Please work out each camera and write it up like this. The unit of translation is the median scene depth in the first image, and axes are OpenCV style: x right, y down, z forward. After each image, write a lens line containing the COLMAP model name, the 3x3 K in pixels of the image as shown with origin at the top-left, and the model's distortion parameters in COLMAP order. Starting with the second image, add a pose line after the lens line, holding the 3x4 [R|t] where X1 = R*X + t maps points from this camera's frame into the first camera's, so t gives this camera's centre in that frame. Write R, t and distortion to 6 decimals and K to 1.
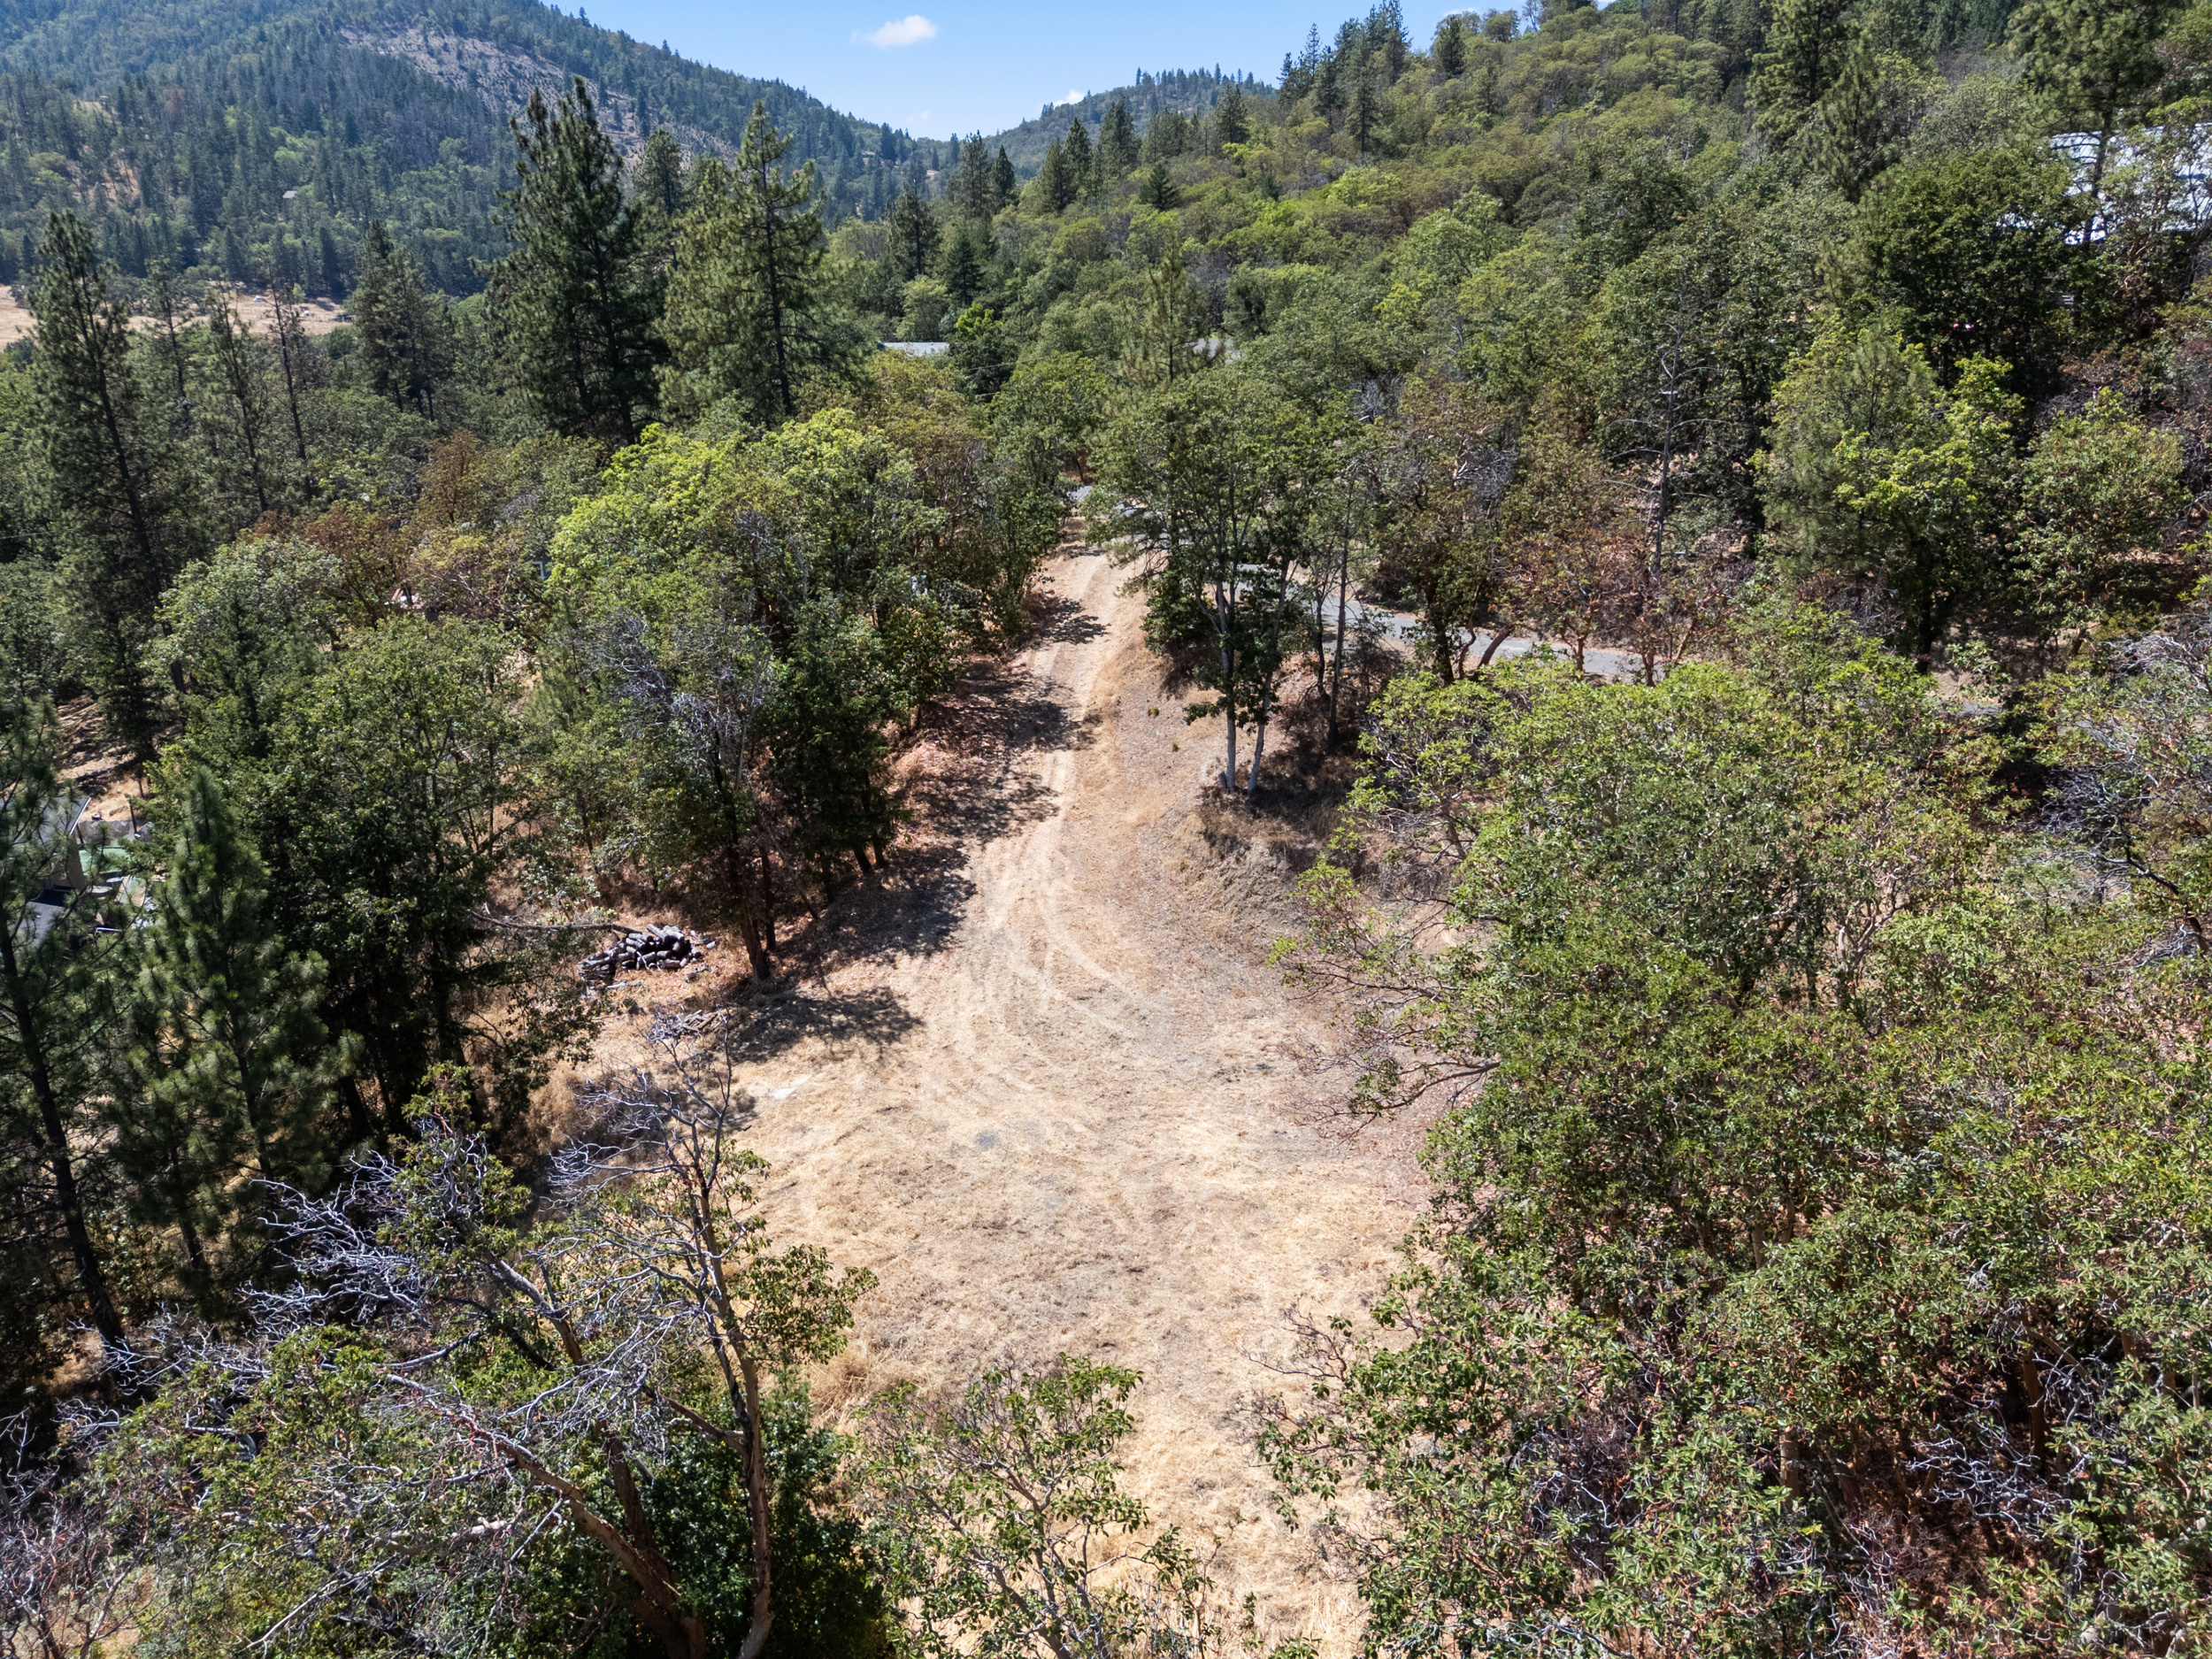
lens RADIAL K [[1614.9, 0, 1107.2], [0, 1614.9, 830.0], [0, 0, 1]] dist [0.035364, -0.022318]
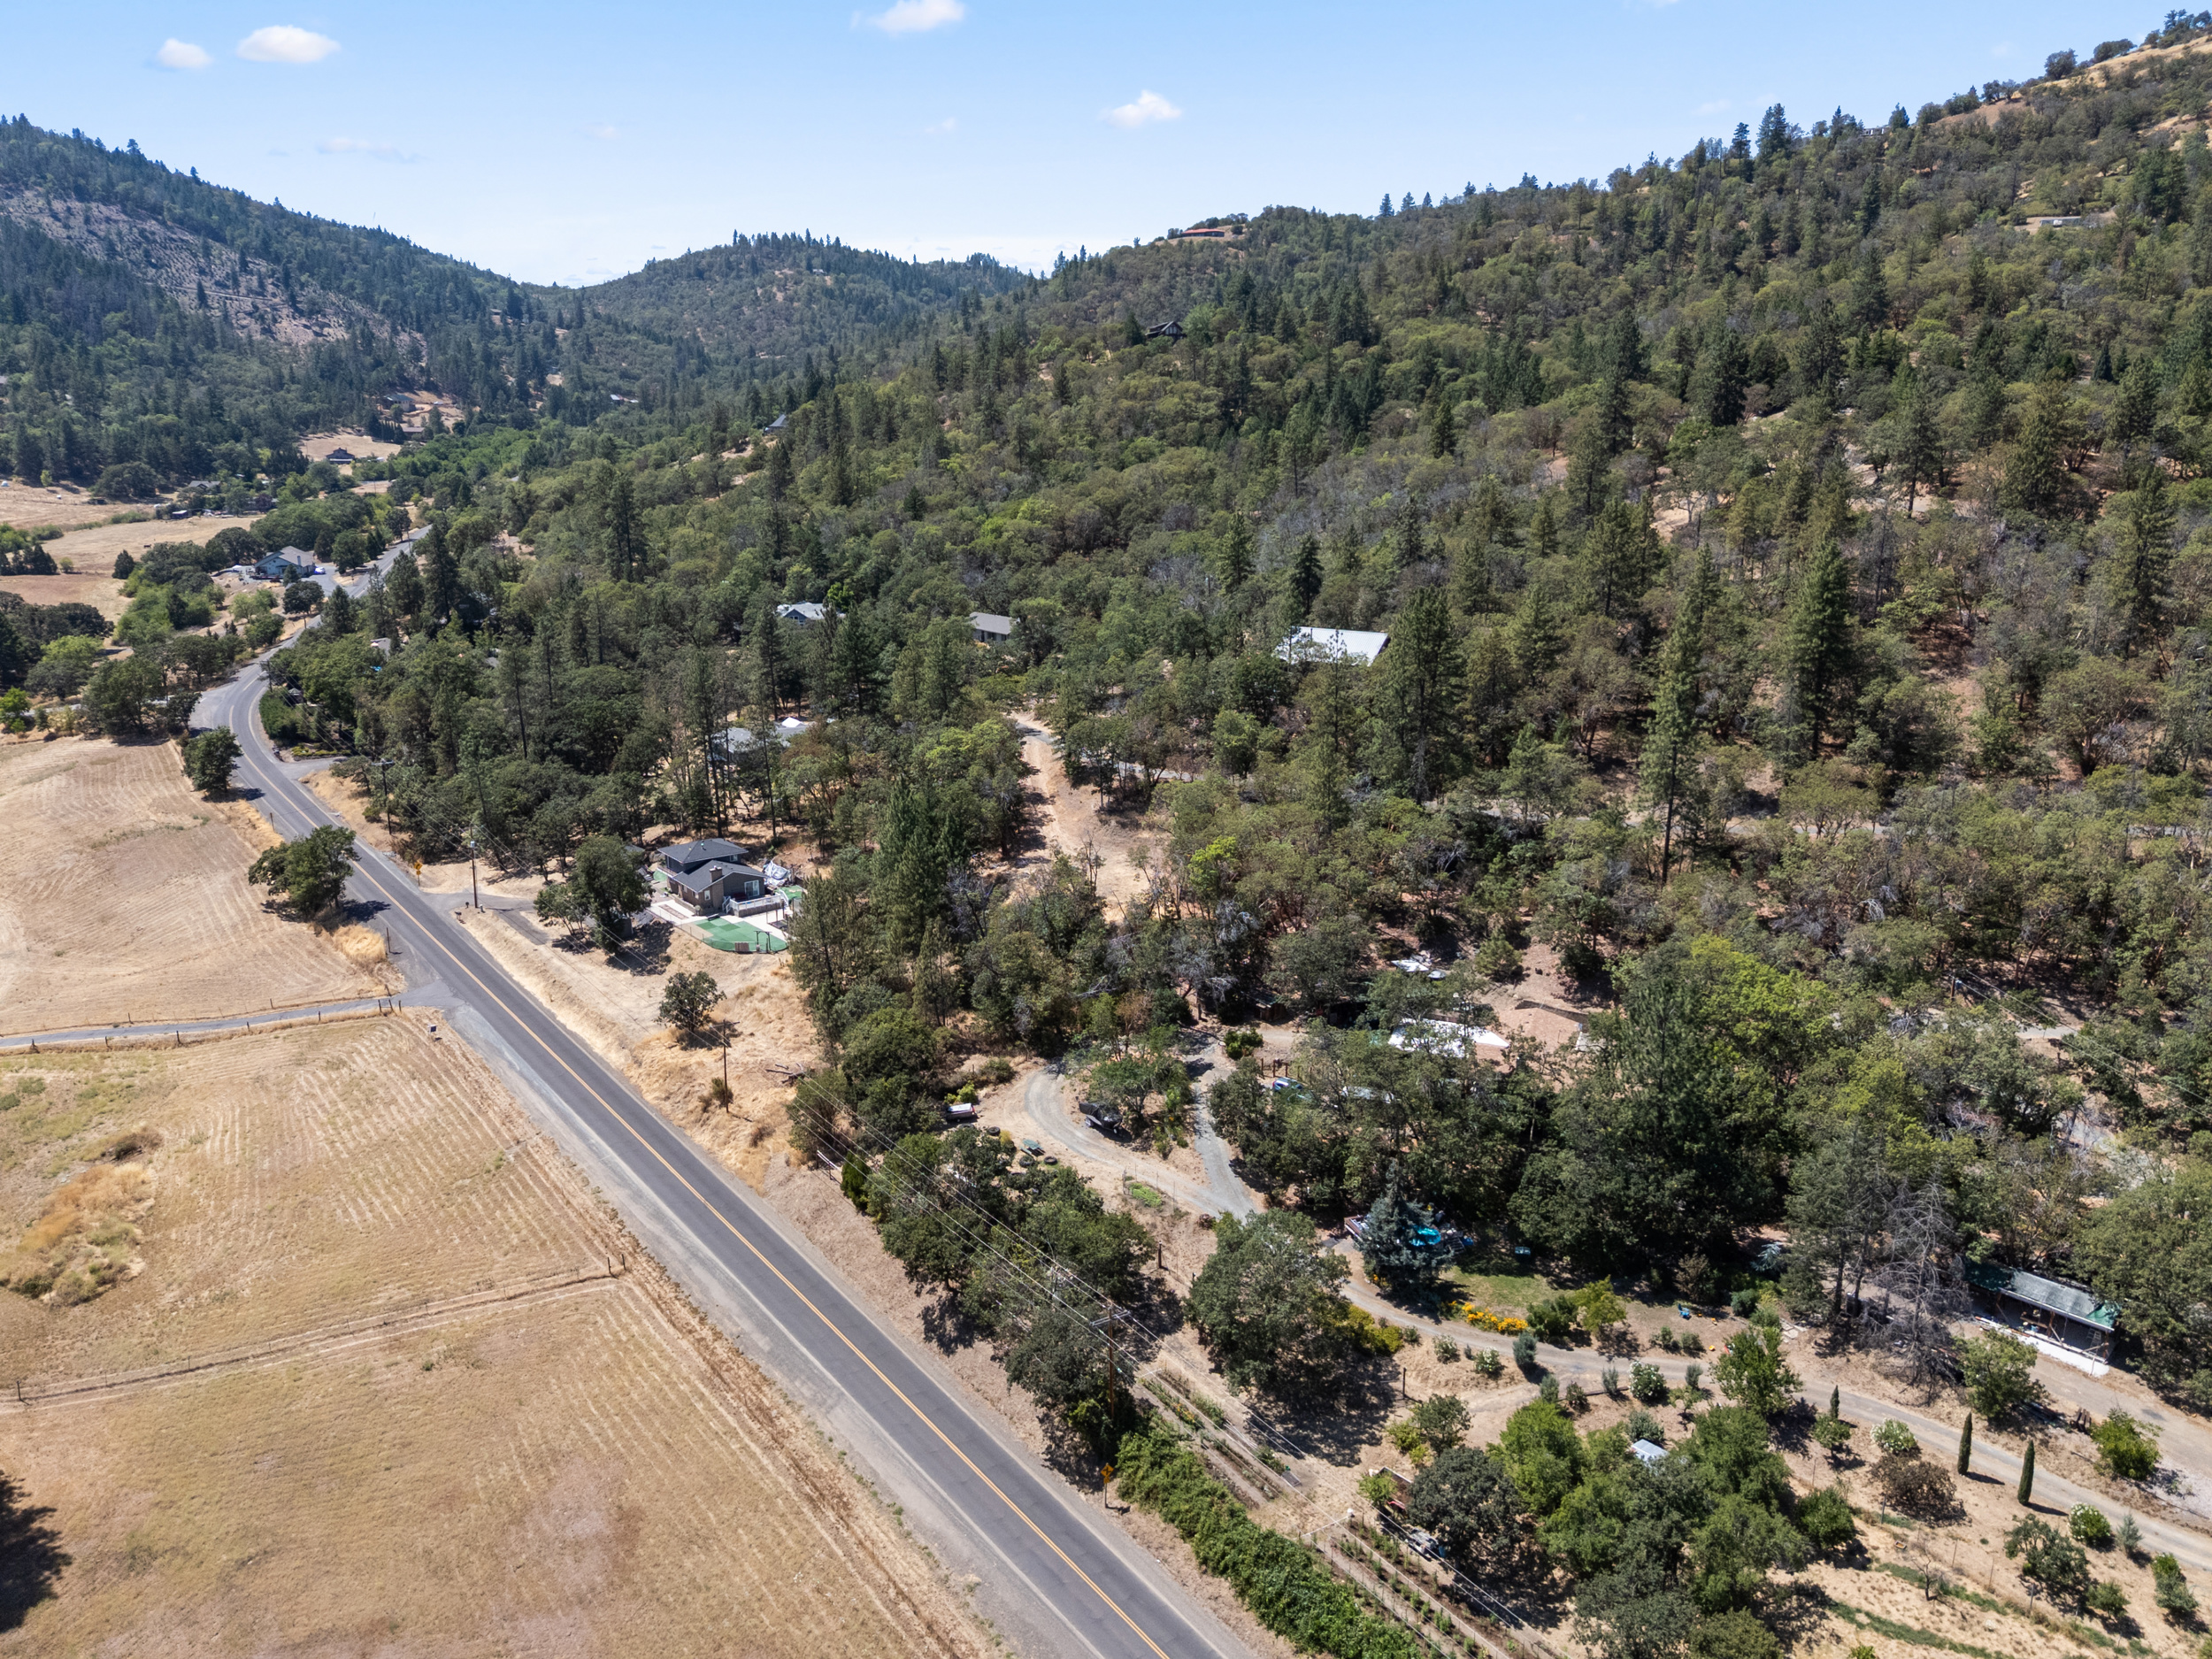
lens RADIAL K [[1614.9, 0, 1102.6], [0, 1614.9, 828.7], [0, 0, 1]] dist [0.035364, -0.022318]
pose [[0.968290, -0.055056, 0.243689, -0.044265], [0.069394, 0.996303, -0.050641, 0.010973], [-0.240000, 0.065946, 0.968530, -0.142875]]
